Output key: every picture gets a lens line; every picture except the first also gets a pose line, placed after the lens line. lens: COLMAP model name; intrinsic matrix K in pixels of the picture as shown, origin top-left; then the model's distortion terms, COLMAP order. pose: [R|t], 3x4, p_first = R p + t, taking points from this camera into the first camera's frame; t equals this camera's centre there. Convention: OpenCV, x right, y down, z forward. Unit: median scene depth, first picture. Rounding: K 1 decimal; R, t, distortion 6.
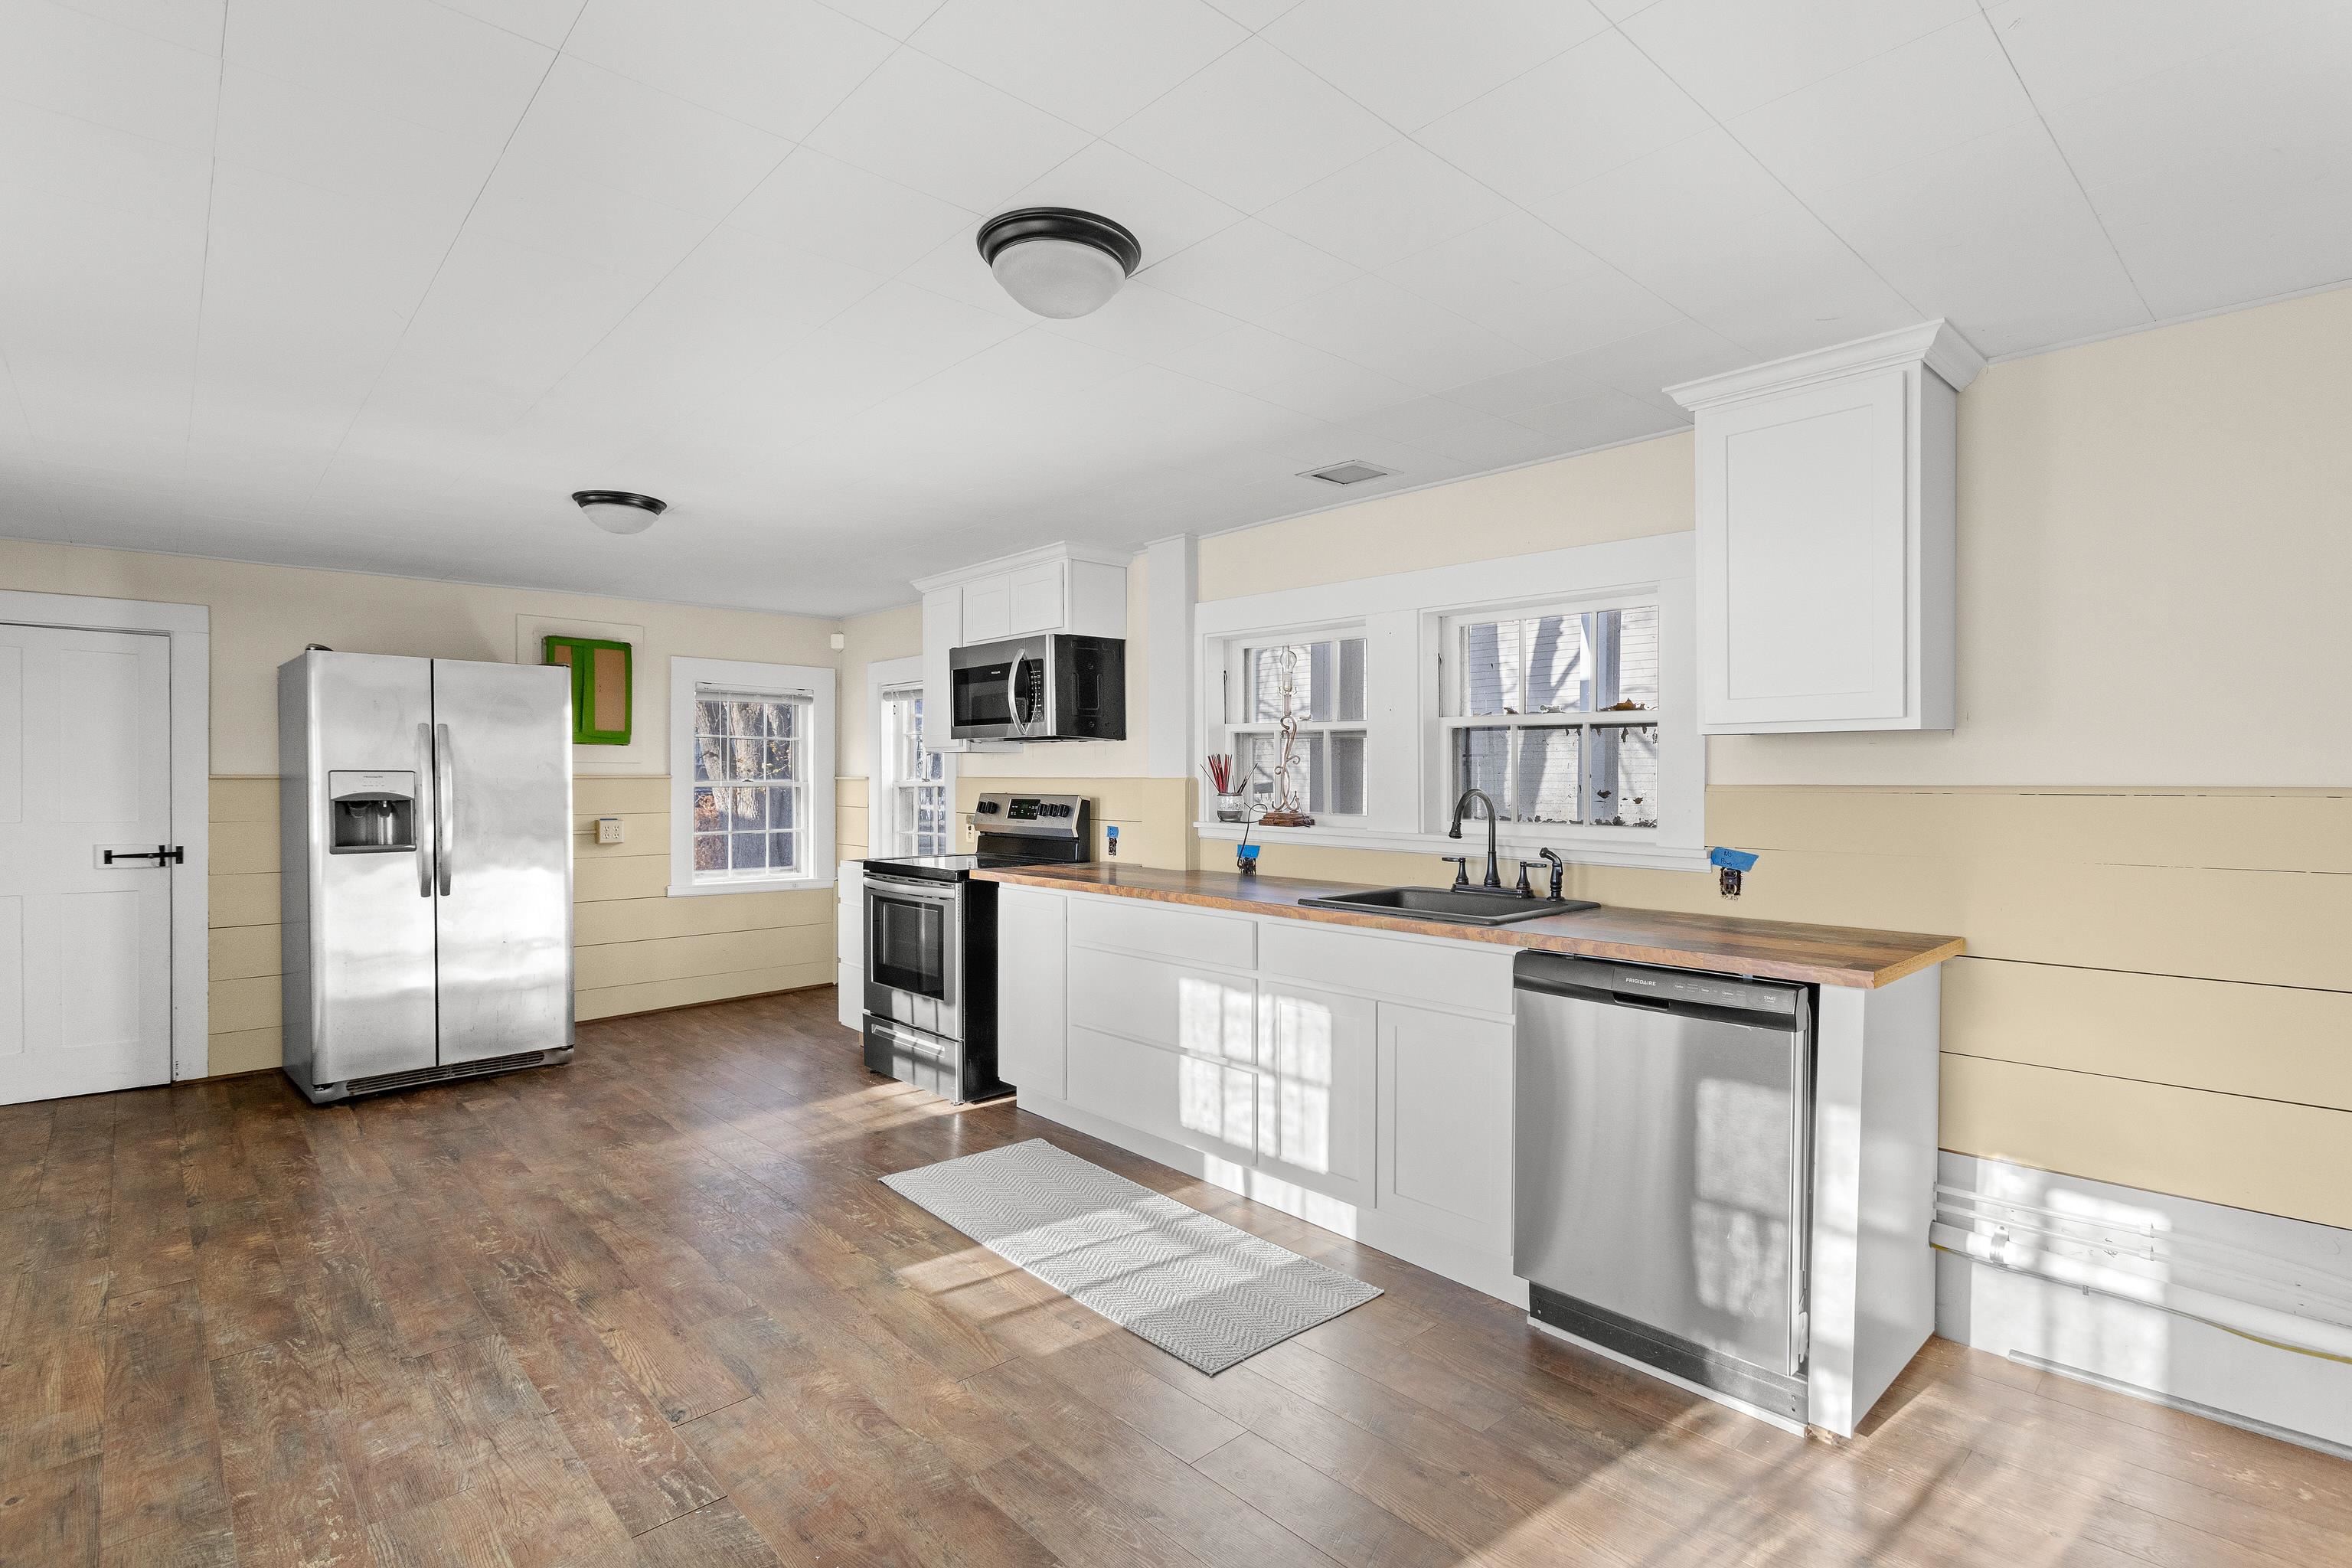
lens RADIAL K [[1116.8, 0, 1187.3], [0, 1116.8, 766.1], [0, 0, 1]] dist [-0.001255, -0.000427]
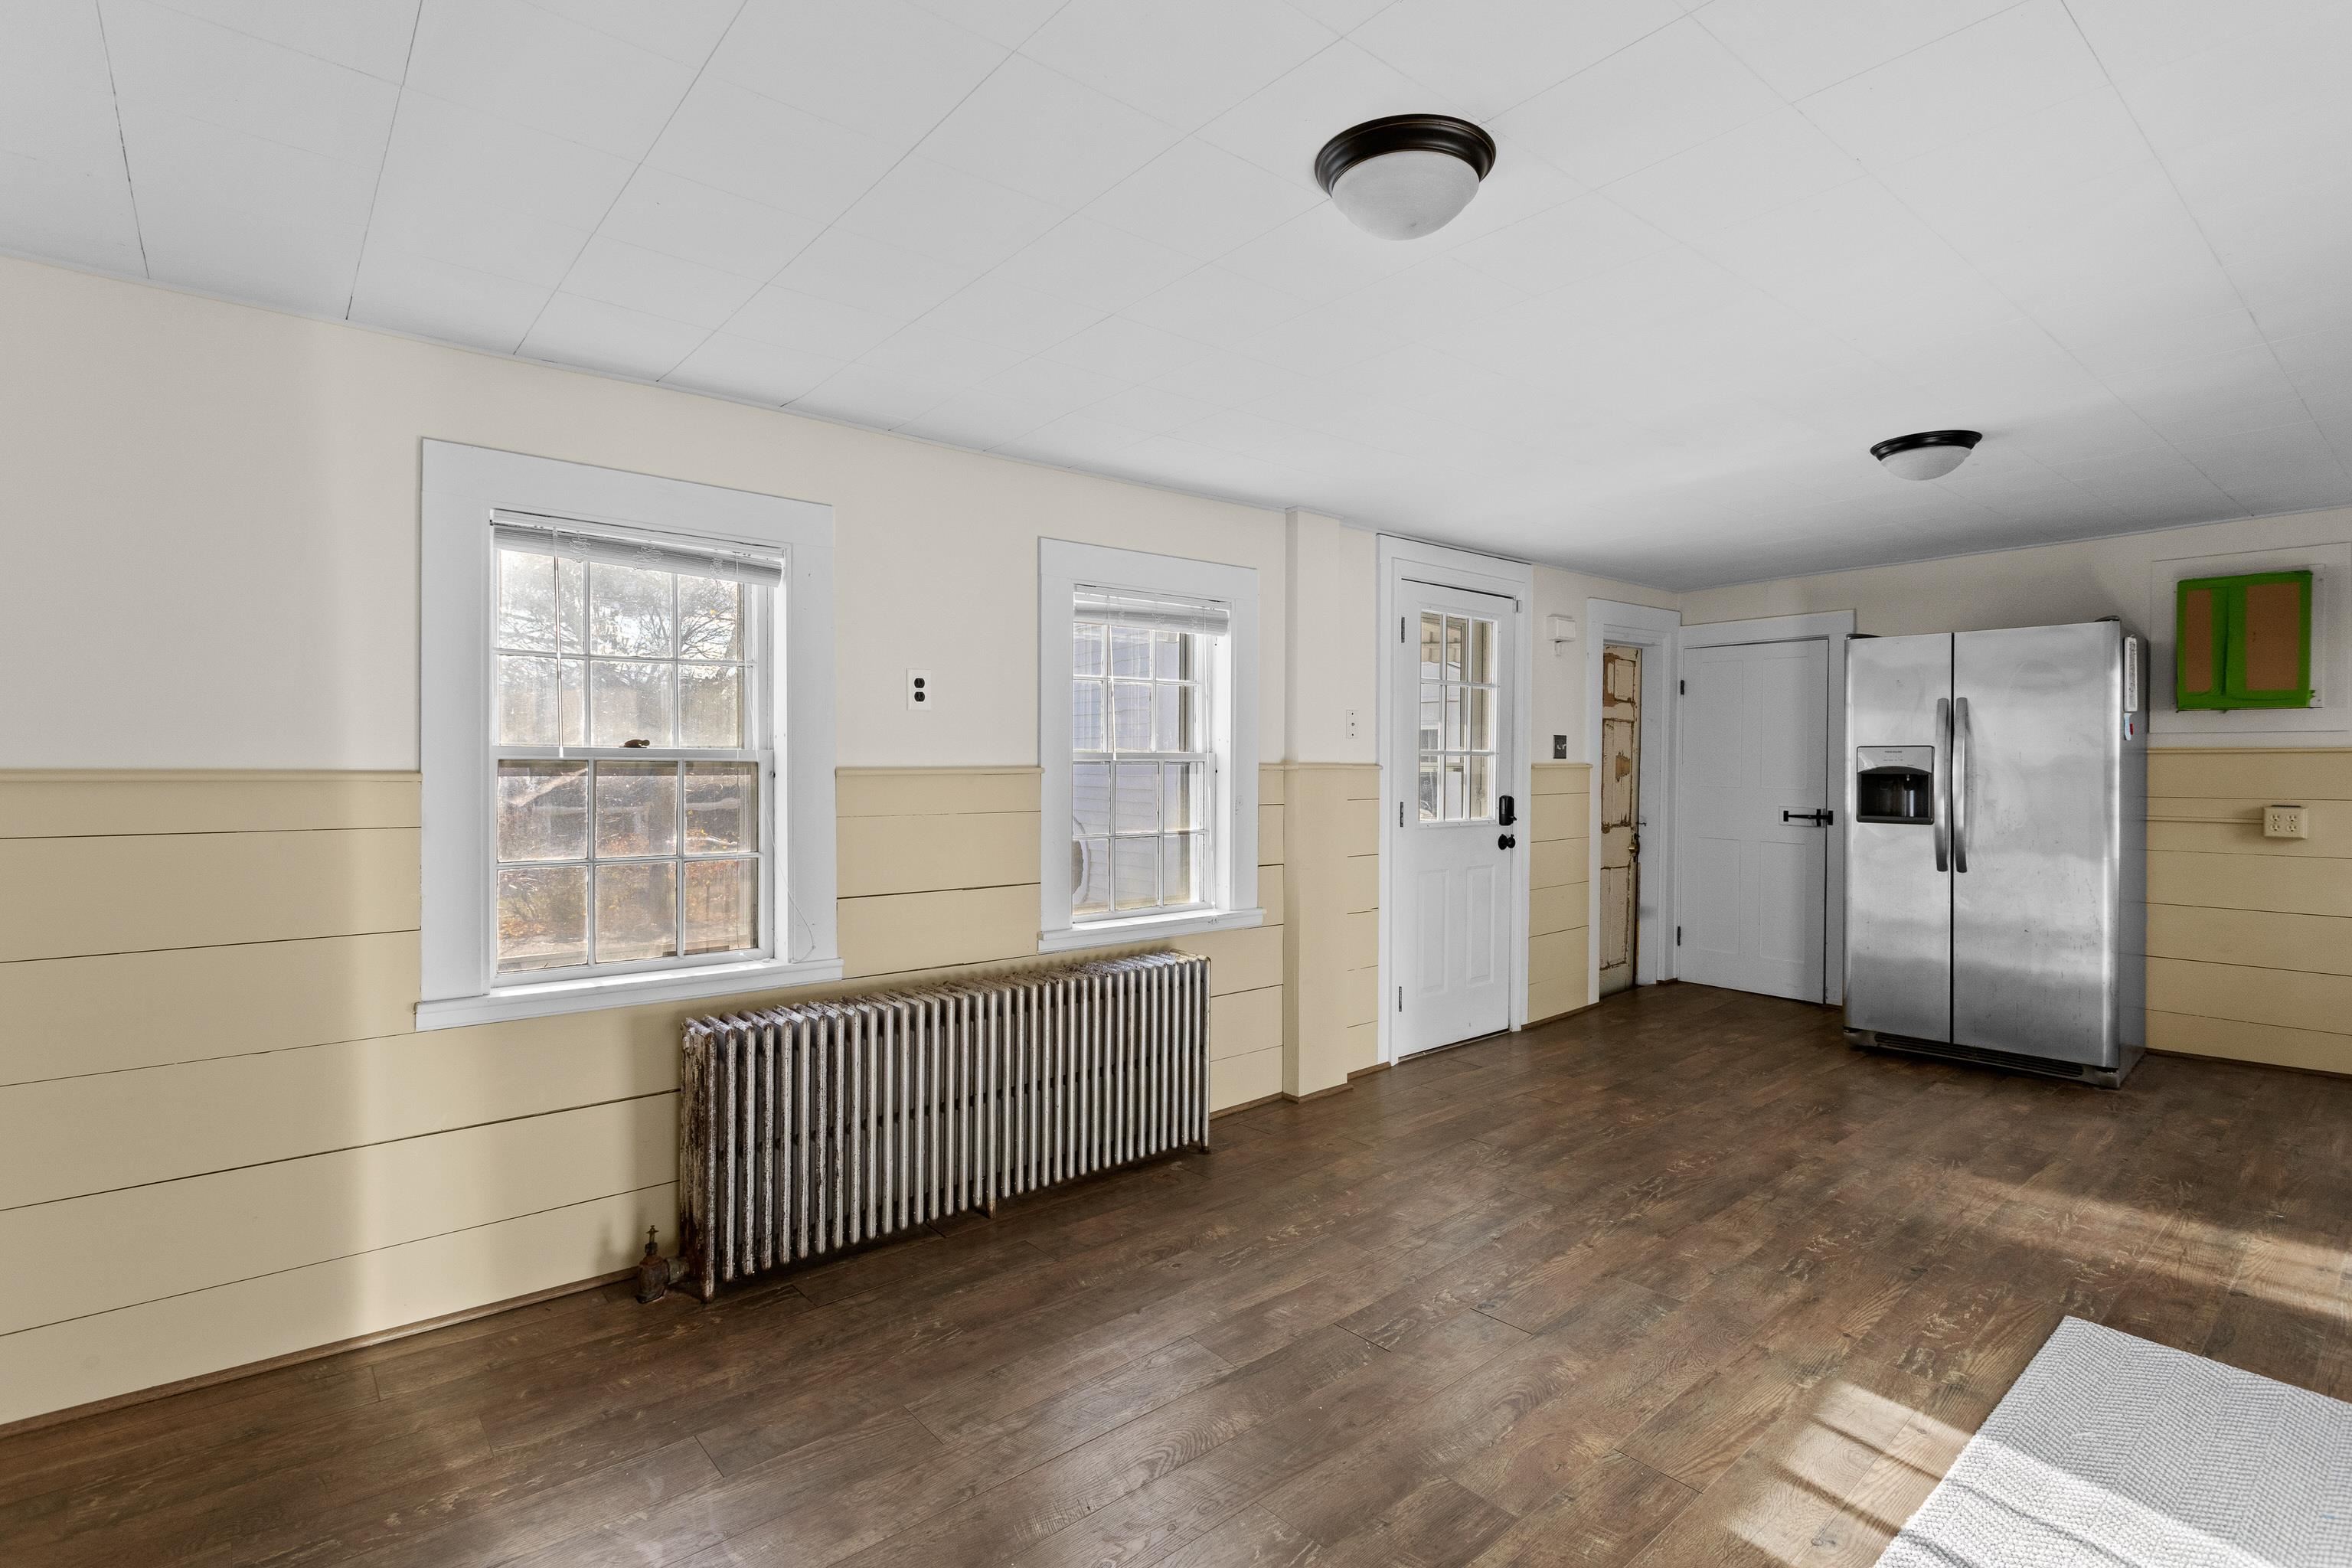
lens RADIAL K [[1111.3, 0, 1205.5], [0, 1111.3, 756.9], [0, 0, 1]] dist [0.000274, 0.007806]
pose [[-0.036871, -0.004889, -0.999308, 0.474411], [0.013678, 0.999892, -0.005397, 0.014519], [0.999226, -0.013867, -0.036800, 0.518909]]
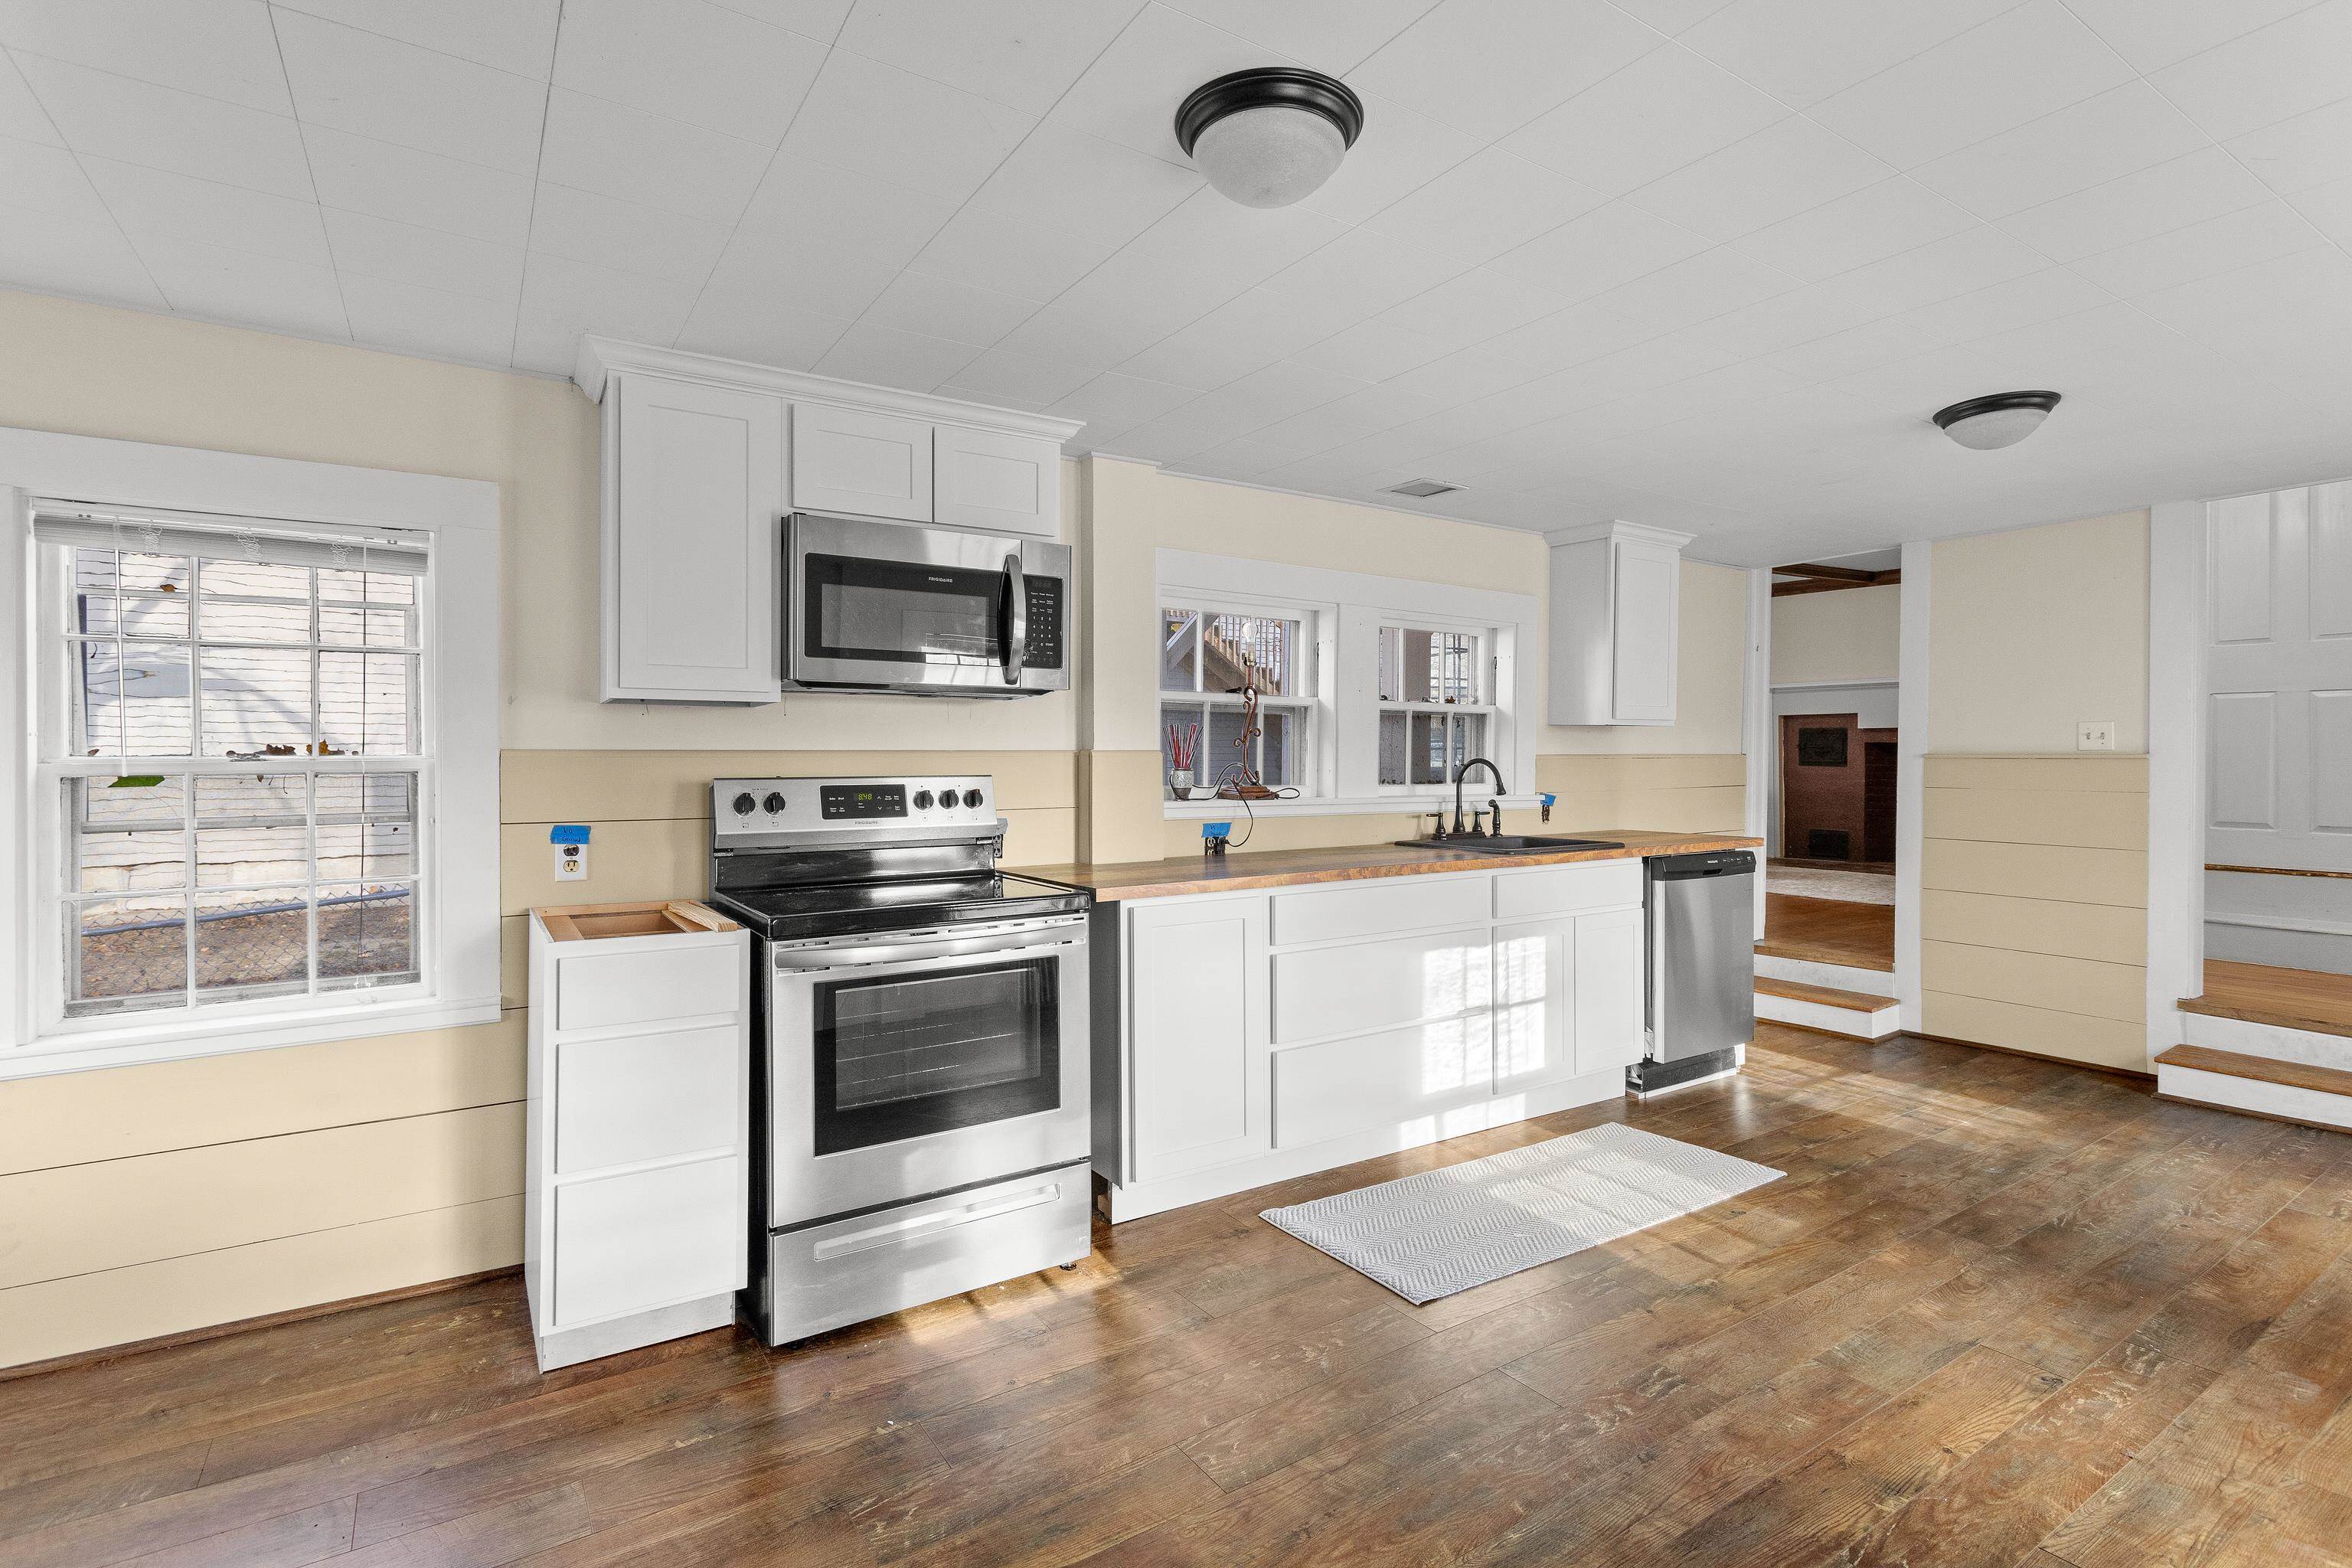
lens RADIAL K [[1116.8, 0, 1187.3], [0, 1116.8, 766.1], [0, 0, 1]] dist [-0.001255, -0.000427]
pose [[0.171882, -0.011785, 0.985047, -1.071395], [-0.007744, 0.999881, 0.013314, 0.014868], [-0.985087, -0.009916, 0.171771, 1.089533]]
